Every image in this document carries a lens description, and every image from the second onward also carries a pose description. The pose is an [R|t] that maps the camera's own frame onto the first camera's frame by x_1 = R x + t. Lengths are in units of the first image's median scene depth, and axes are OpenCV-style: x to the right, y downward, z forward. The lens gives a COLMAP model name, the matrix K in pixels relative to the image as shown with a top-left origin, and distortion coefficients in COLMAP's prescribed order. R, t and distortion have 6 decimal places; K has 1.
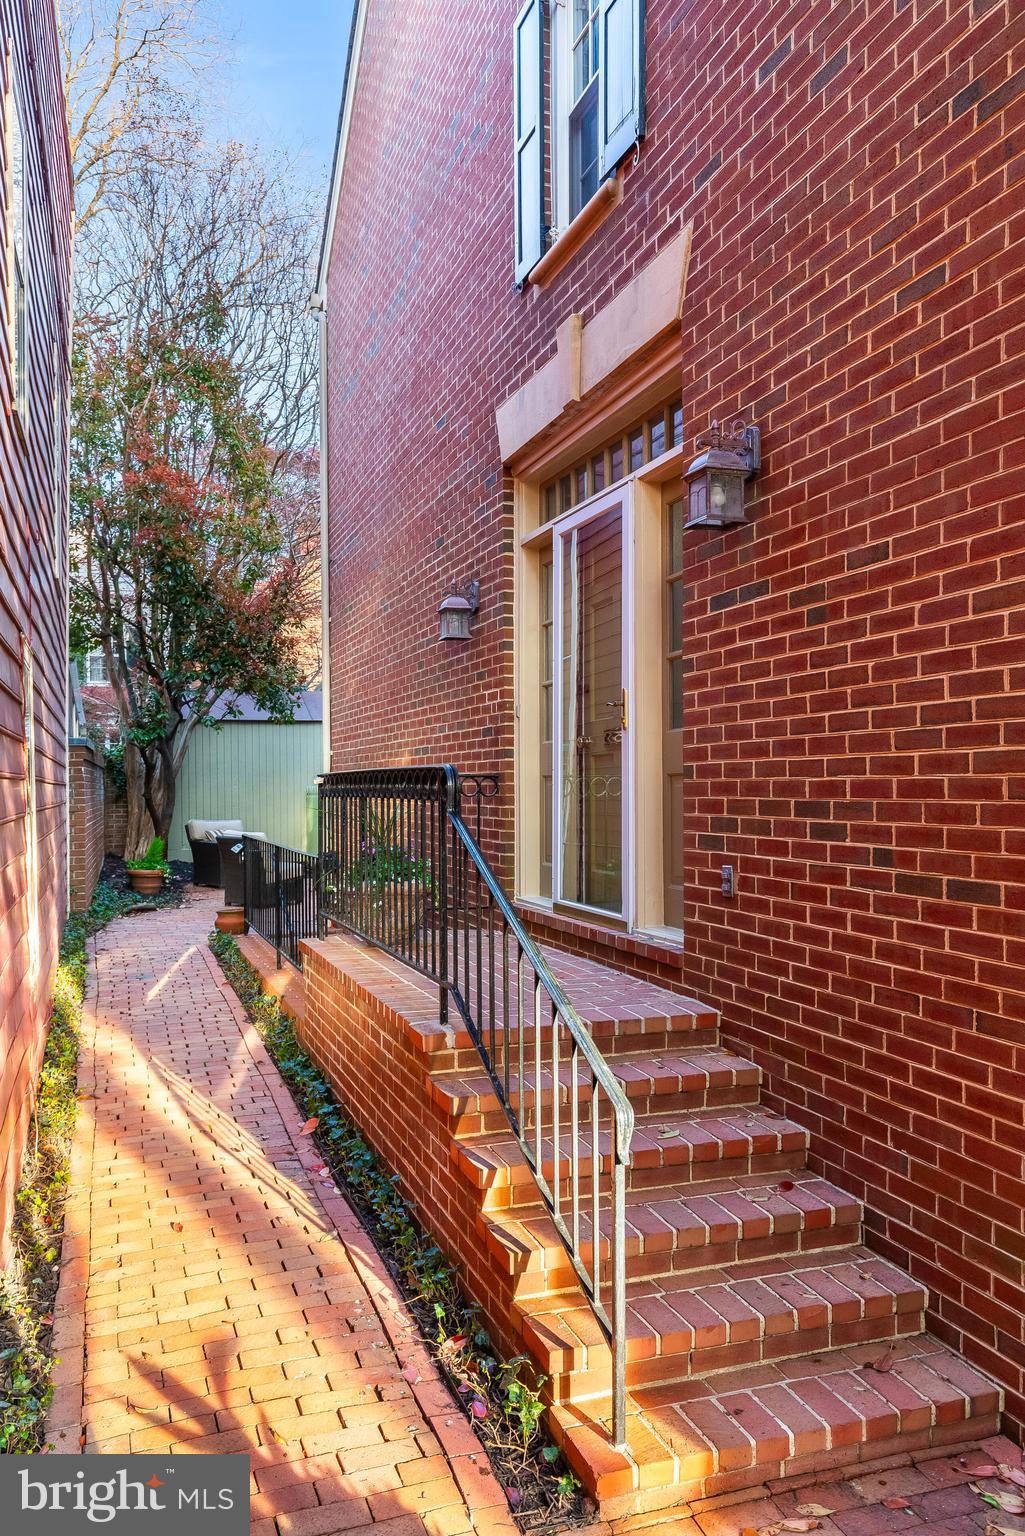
lens RADIAL K [[1157.9, 0, 513.0], [0, 1157.9, 773.1], [0, 0, 1]] dist [-0.022795, 0.000185]
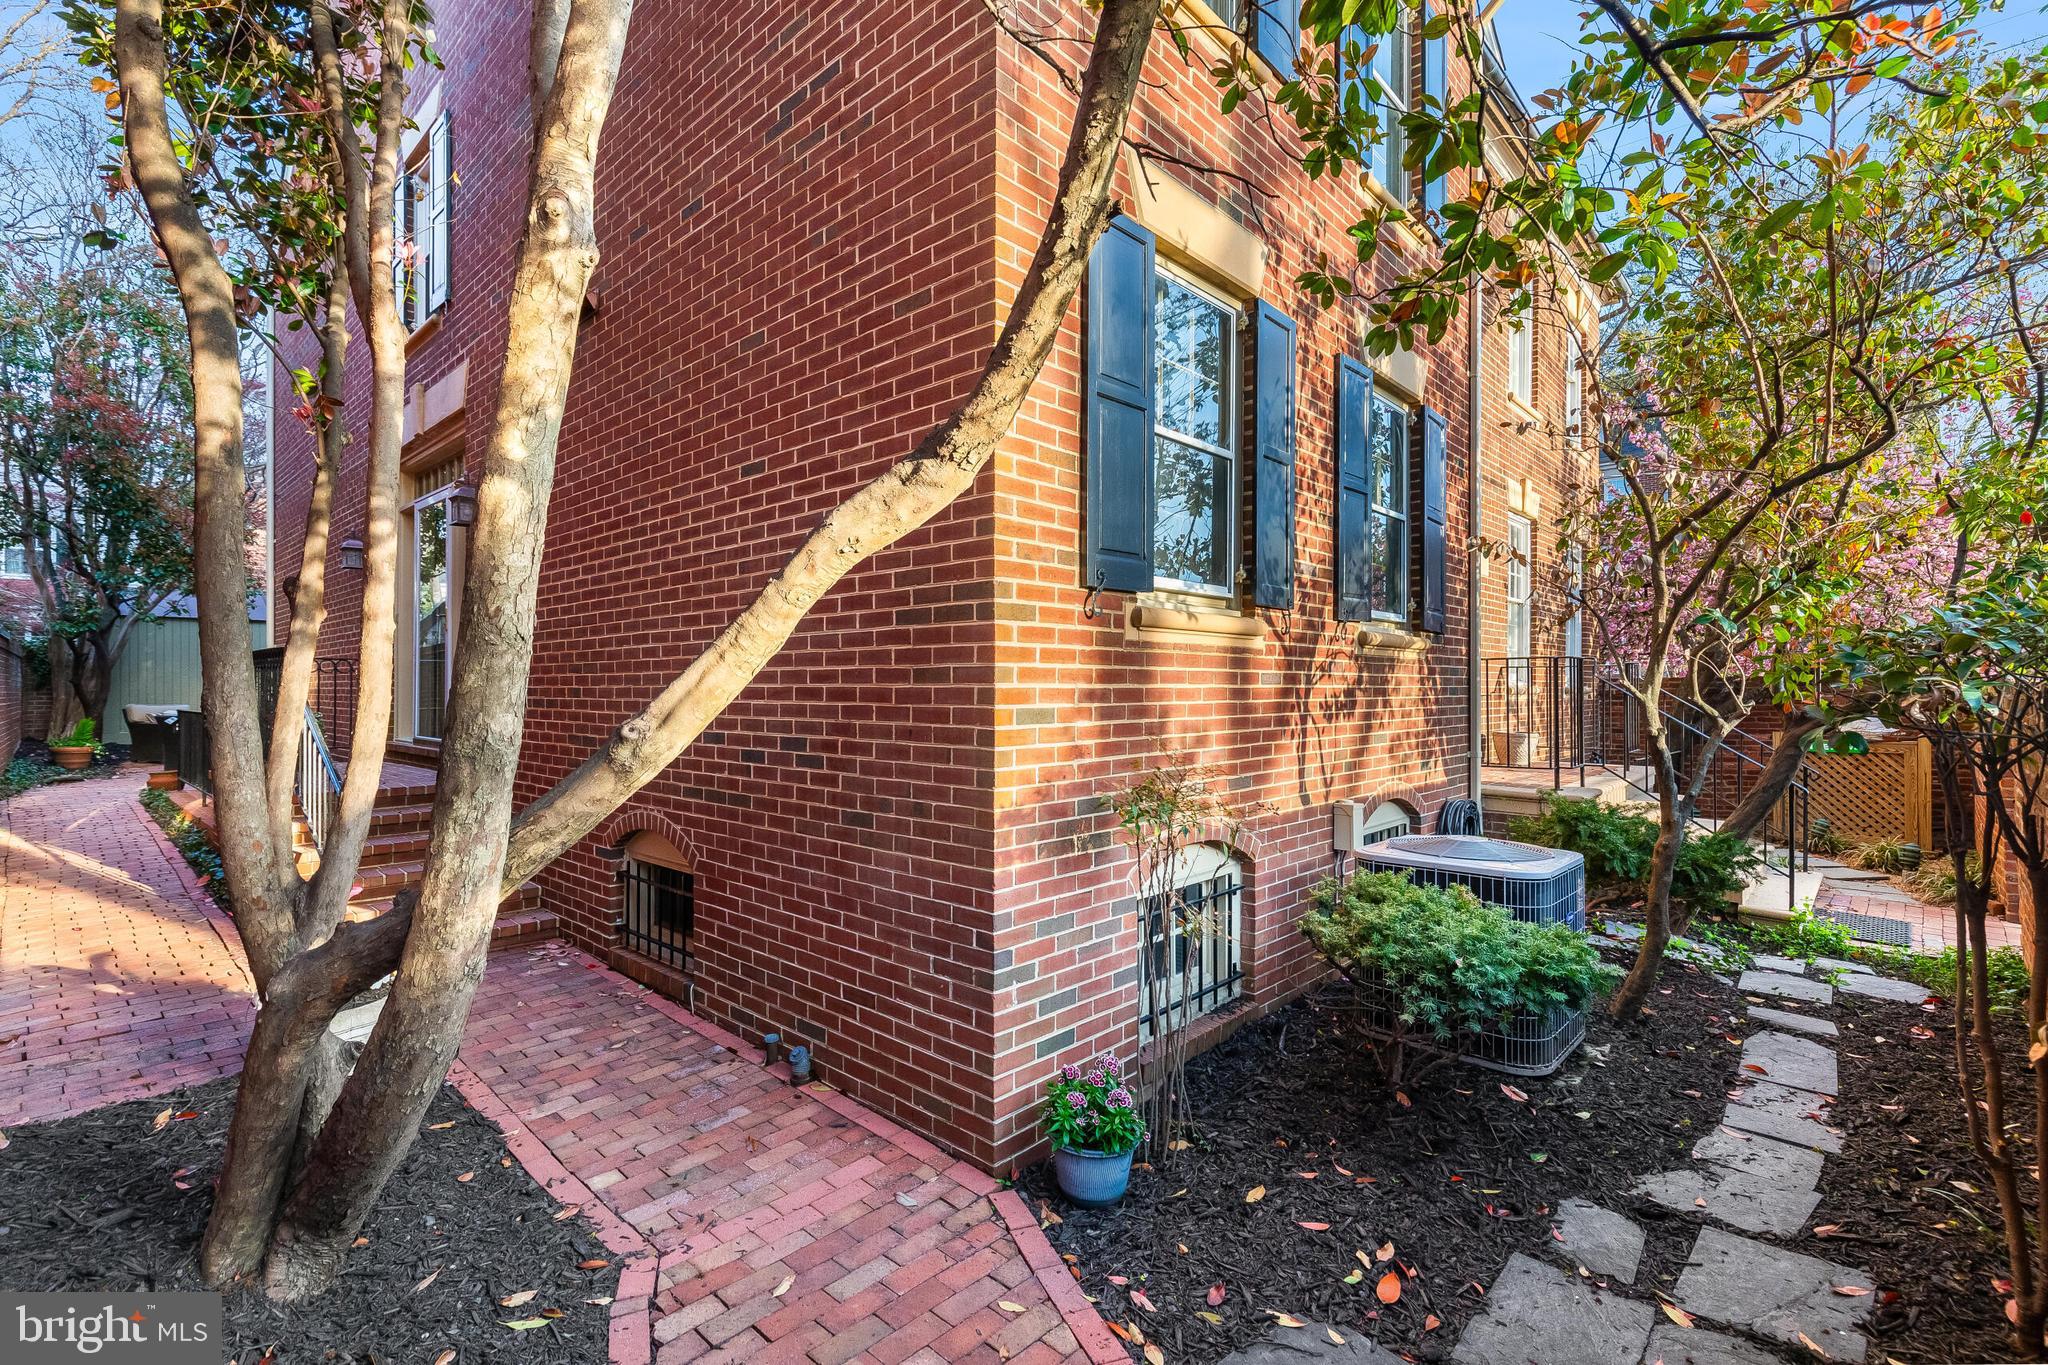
lens RADIAL K [[912.5, 0, 1024.2], [0, 912.5, 680.9], [0, 0, 1]] dist [0.002452, -0.000472]
pose [[0.882020, 0.015059, 0.470972, 0.078296], [-0.013273, 0.999887, -0.007114, 0.012707], [-0.471026, 0.000023, 0.882120, -0.219804]]
